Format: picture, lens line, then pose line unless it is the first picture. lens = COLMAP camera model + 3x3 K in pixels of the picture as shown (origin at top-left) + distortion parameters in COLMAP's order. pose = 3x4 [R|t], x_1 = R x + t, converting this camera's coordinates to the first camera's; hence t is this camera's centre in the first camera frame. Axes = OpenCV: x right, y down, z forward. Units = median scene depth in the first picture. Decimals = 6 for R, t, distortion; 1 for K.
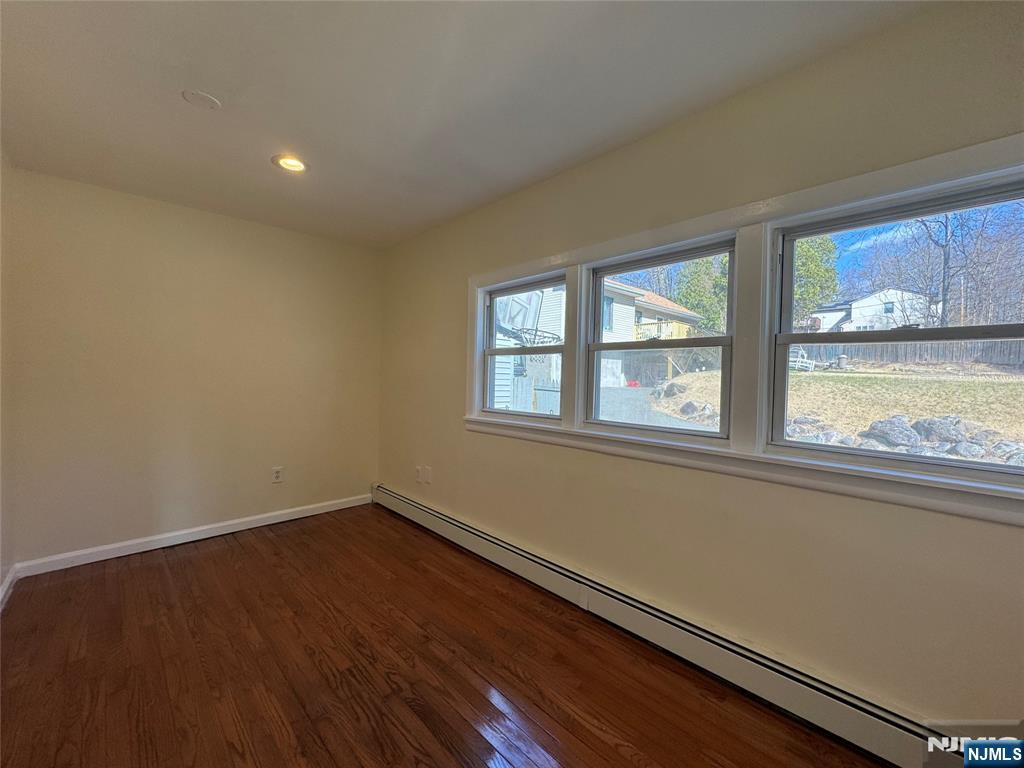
lens RADIAL K [[408.2, 0, 509.8], [0, 408.2, 384.0], [0, 0, 1]] dist [-0.004322, 0.000392]
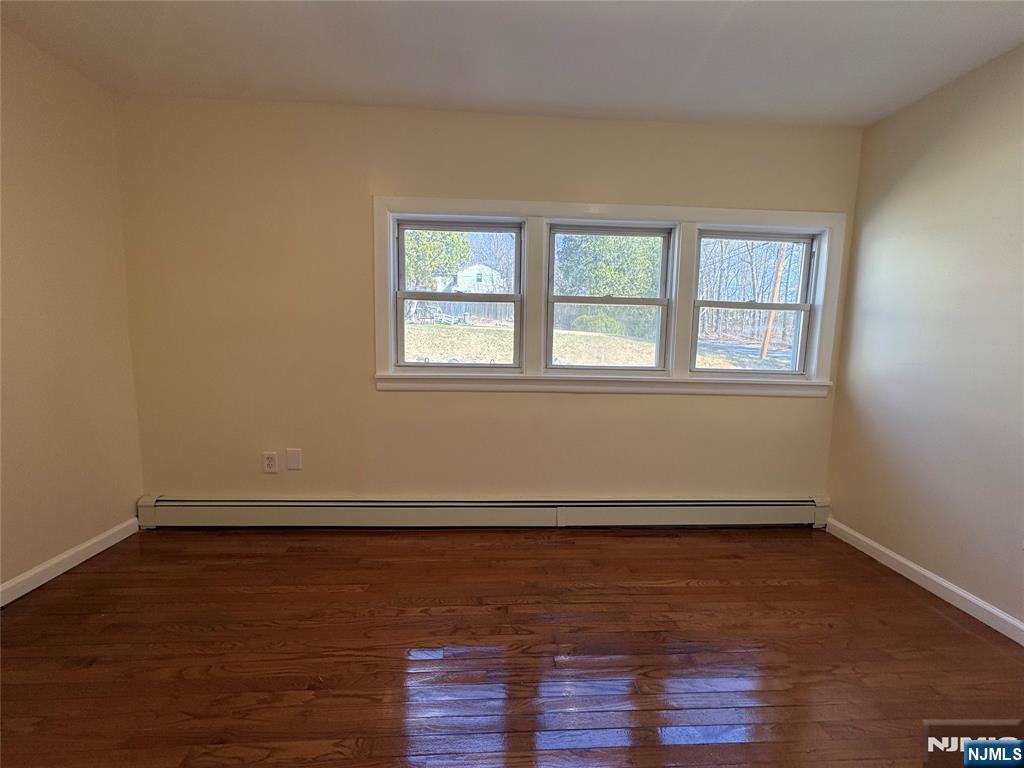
lens RADIAL K [[408.2, 0, 510.7], [0, 408.2, 383.2], [0, 0, 1]] dist [-0.004322, 0.000392]
pose [[0.660219, -0.090667, 0.745581, -0.543989], [0.004128, 0.993110, 0.117112, 0.003982], [-0.751062, -0.074242, 0.656044, 0.270053]]
